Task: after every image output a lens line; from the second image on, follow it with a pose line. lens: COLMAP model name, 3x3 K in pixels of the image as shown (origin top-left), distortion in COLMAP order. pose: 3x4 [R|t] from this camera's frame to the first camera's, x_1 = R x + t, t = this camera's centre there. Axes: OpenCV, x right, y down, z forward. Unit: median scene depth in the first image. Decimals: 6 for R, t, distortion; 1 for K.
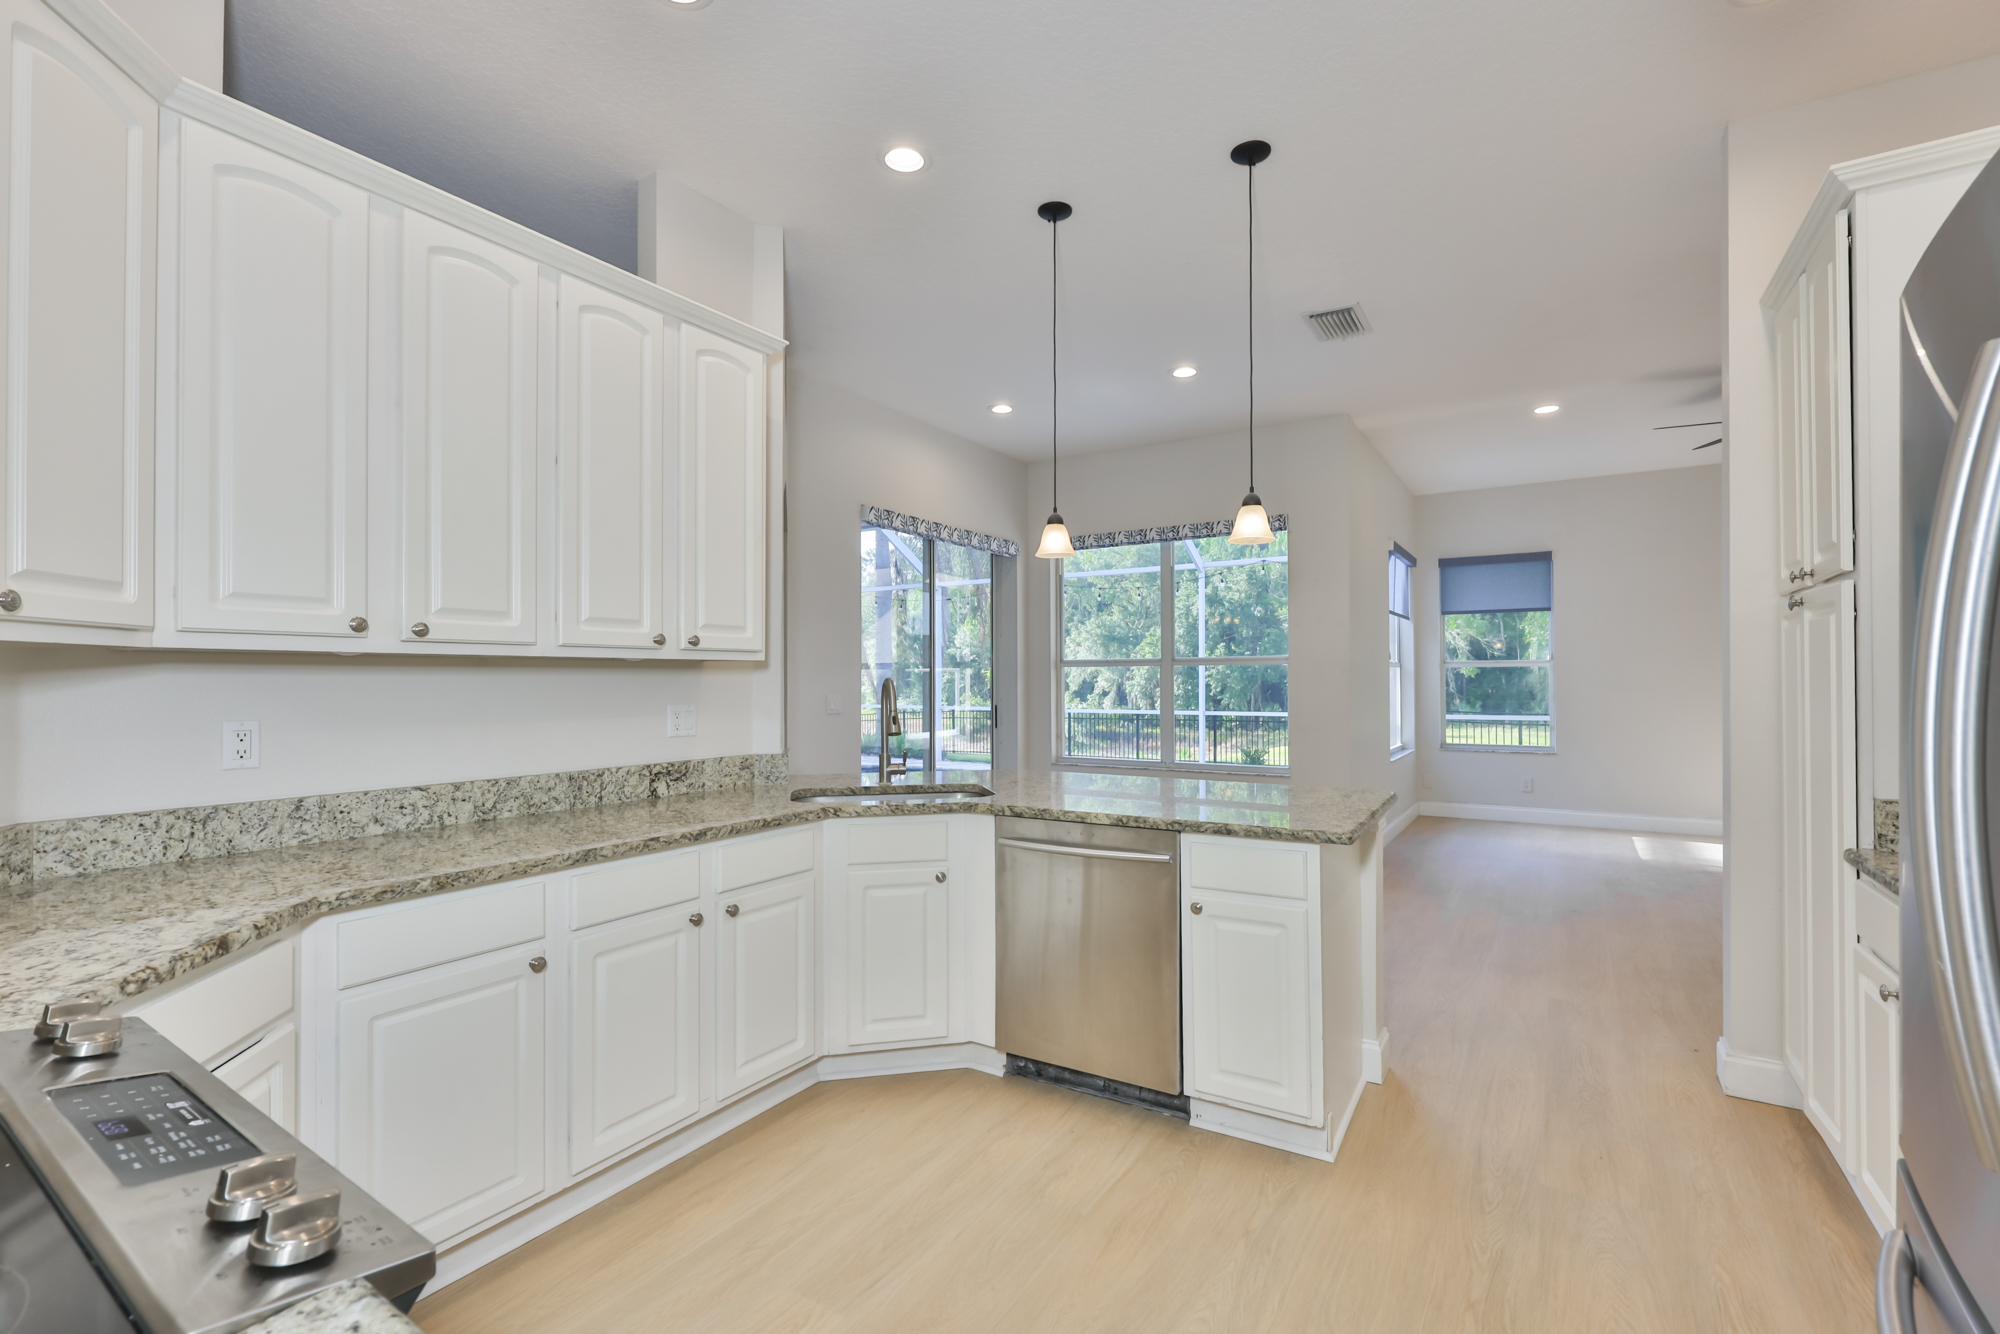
lens RADIAL K [[861.6, 0, 986.4], [0, 861.6, 679.8], [0, 0, 1]] dist [0.001782, -0.000090]
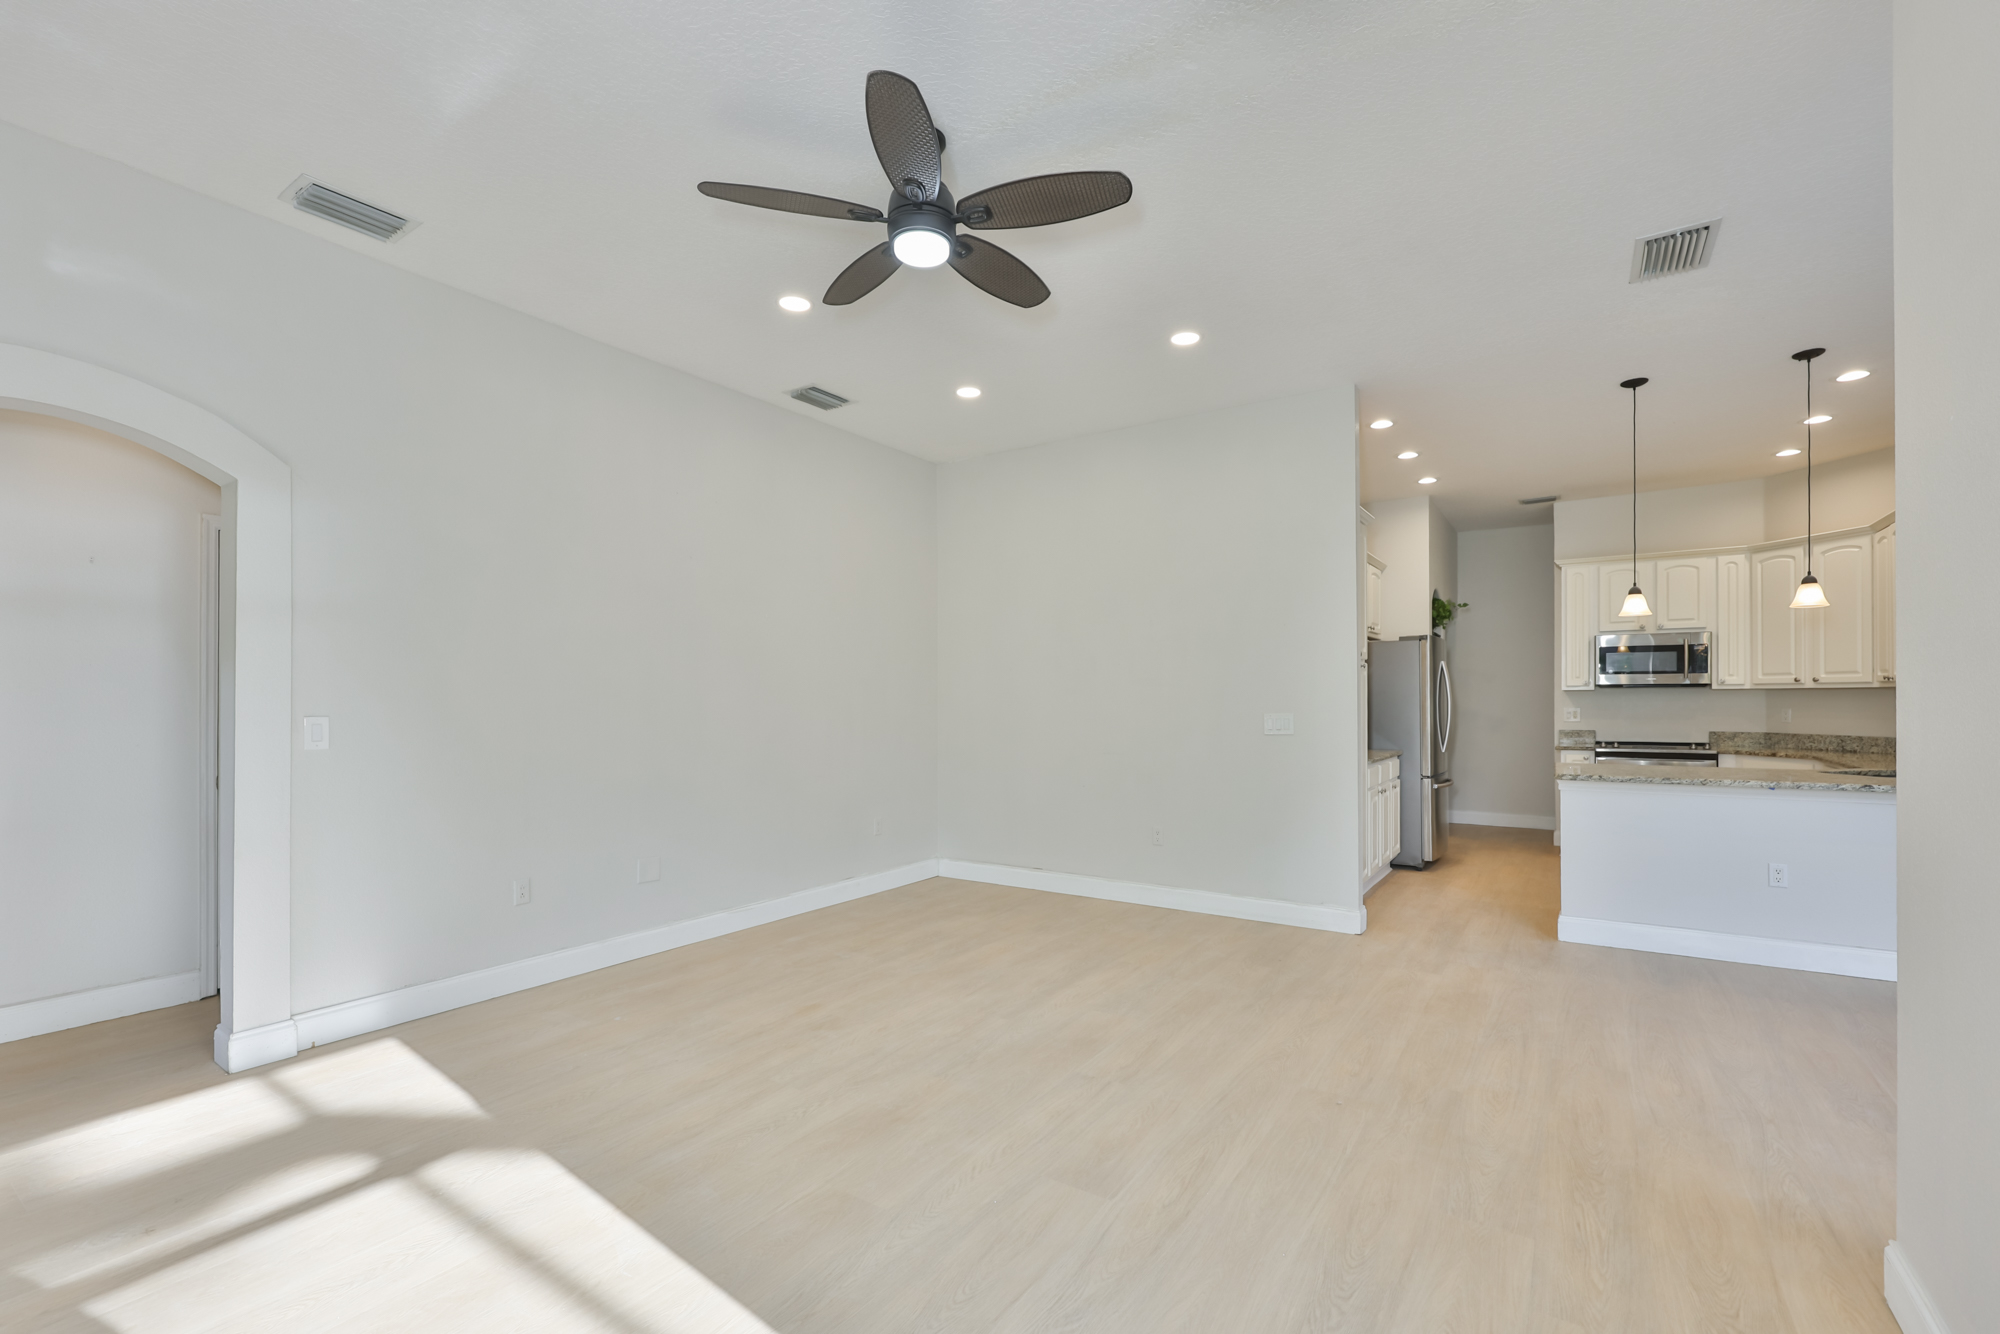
lens RADIAL K [[855.4, 0, 1013.6], [0, 855.4, 698.5], [0, 0, 1]] dist [-0.001438, -0.000505]
pose [[-0.999981, 0.006118, 0.000861, 1.376048], [0.006115, 0.999977, -0.002783, -0.001846], [-0.000878, -0.002778, -0.999996, 2.415271]]
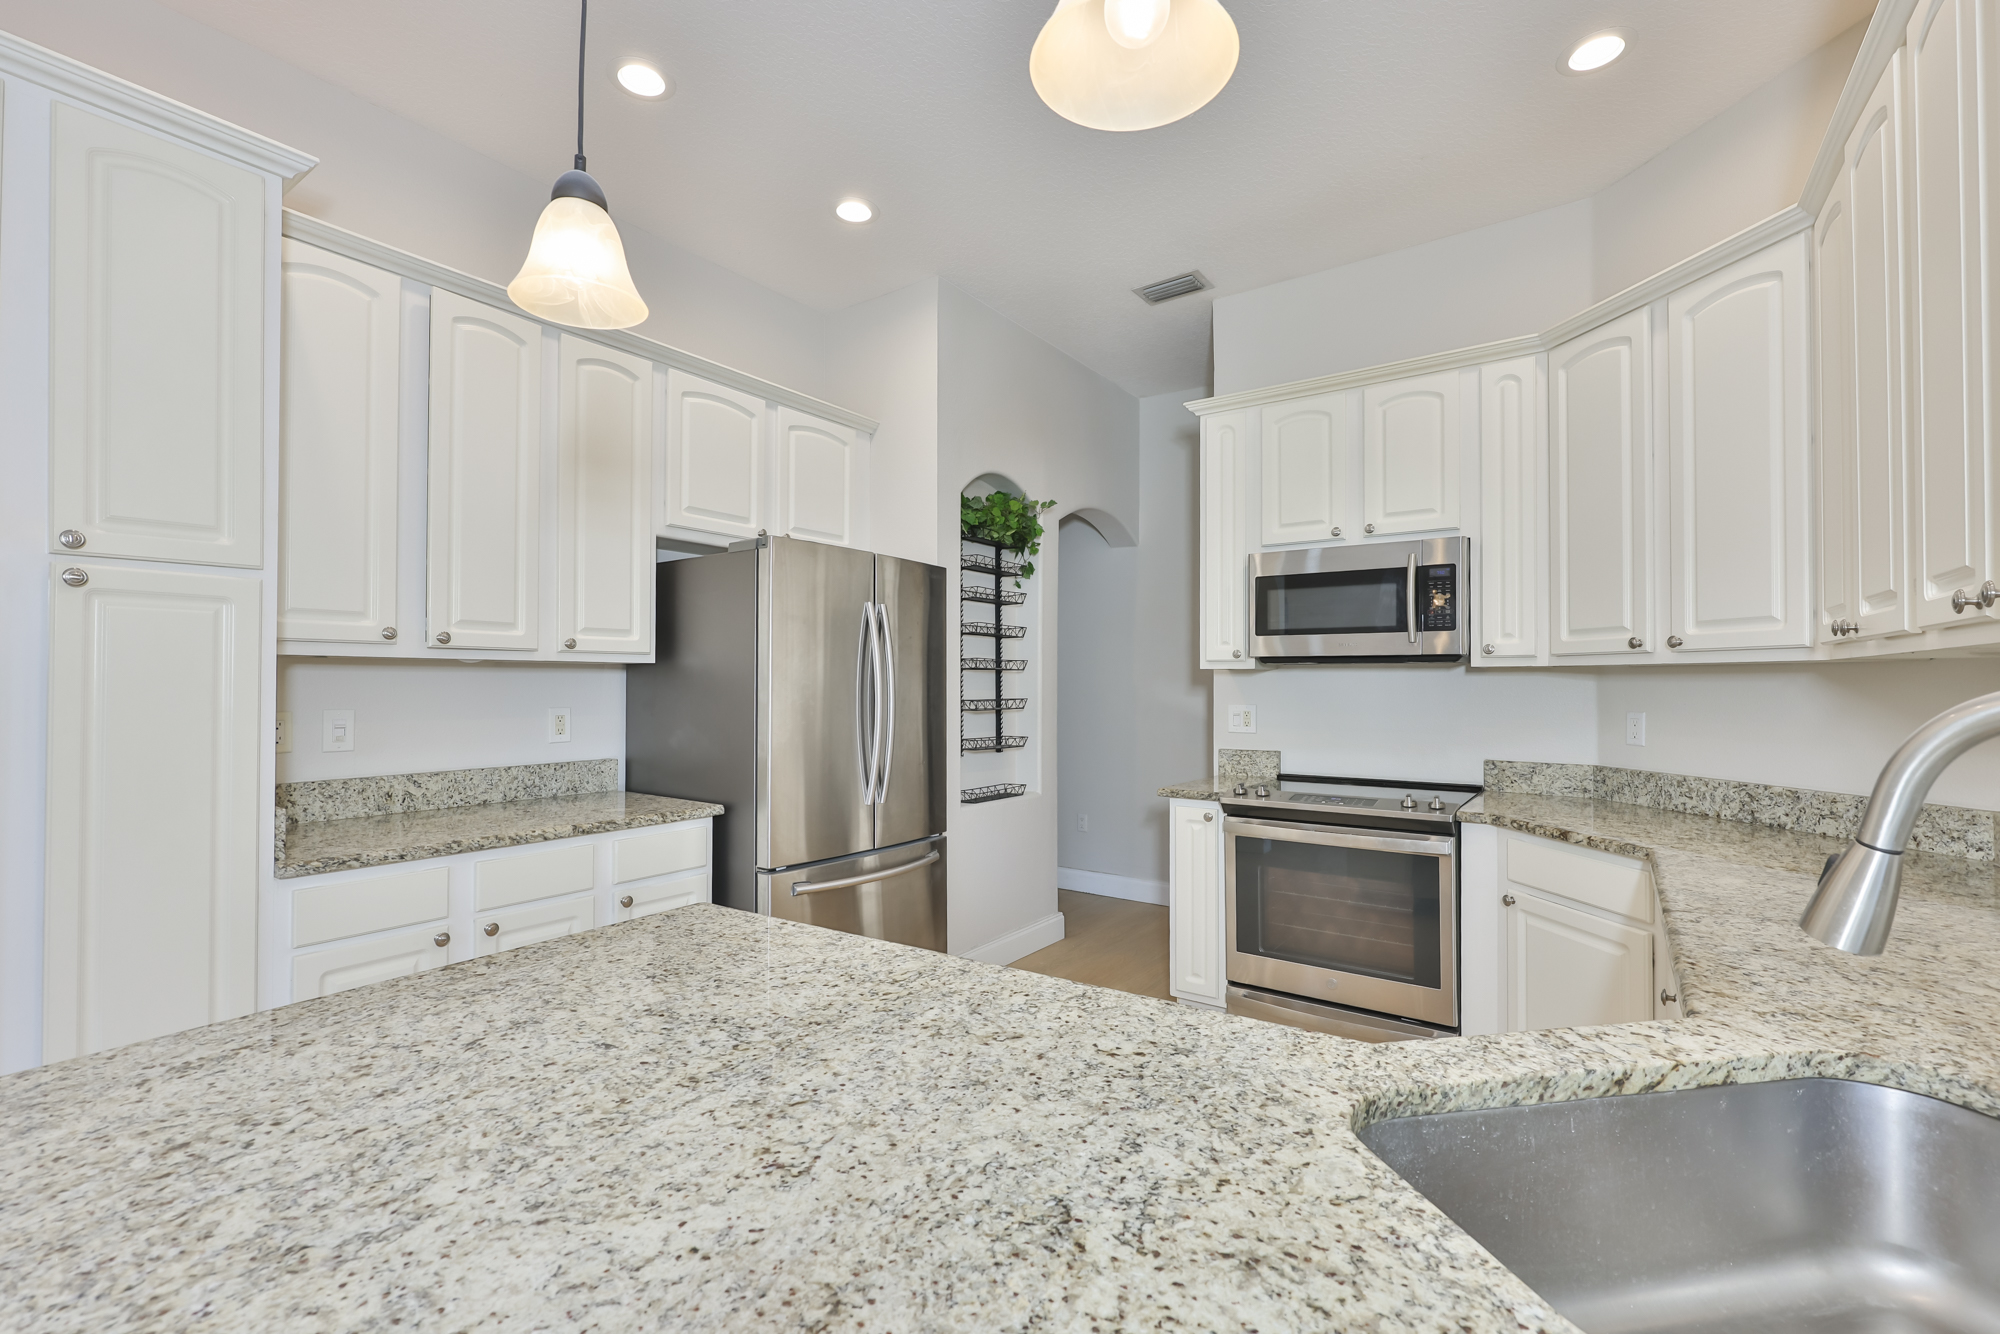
lens RADIAL K [[878.3, 0, 1000.0], [0, 878.3, 667.0], [0, 0, 1]] dist [-0.004974, -0.000482]
pose [[-0.999207, 0.001330, 0.039794, 0.085737], [0.000563, 0.999814, -0.019279, -0.001959], [-0.039813, -0.019241, -0.999022, 1.239400]]
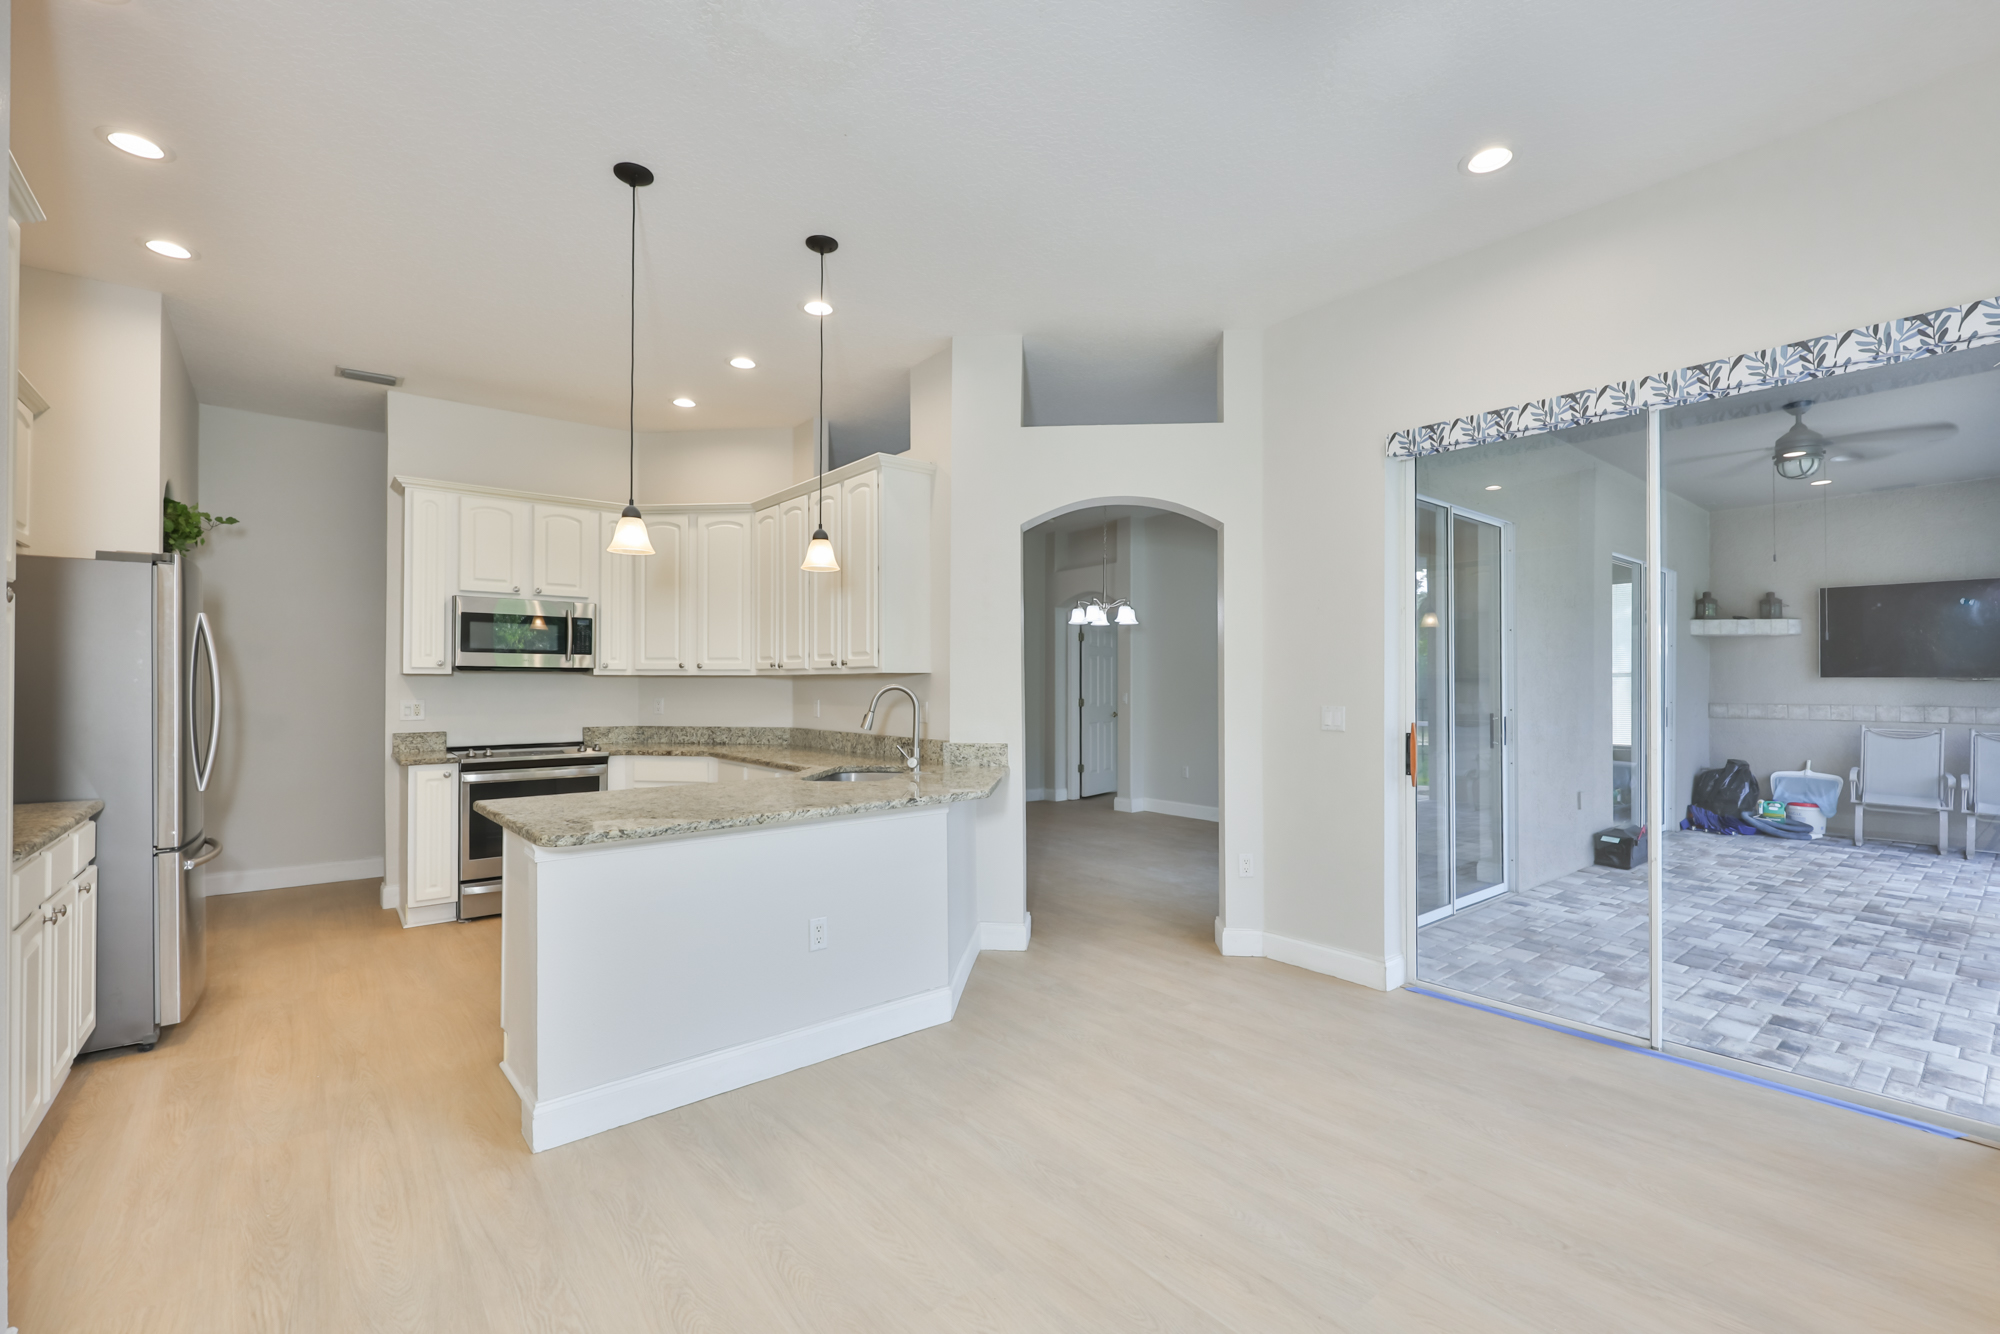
lens RADIAL K [[873.1, 0, 1007.1], [0, 873.1, 679.3], [0, 0, 1]] dist [-0.000113, 0.000304]
pose [[-0.293151, -0.002890, -0.956062, 1.063605], [0.000784, 0.999994, -0.003263, -0.005313], [0.956066, -0.001706, -0.293147, 1.572515]]
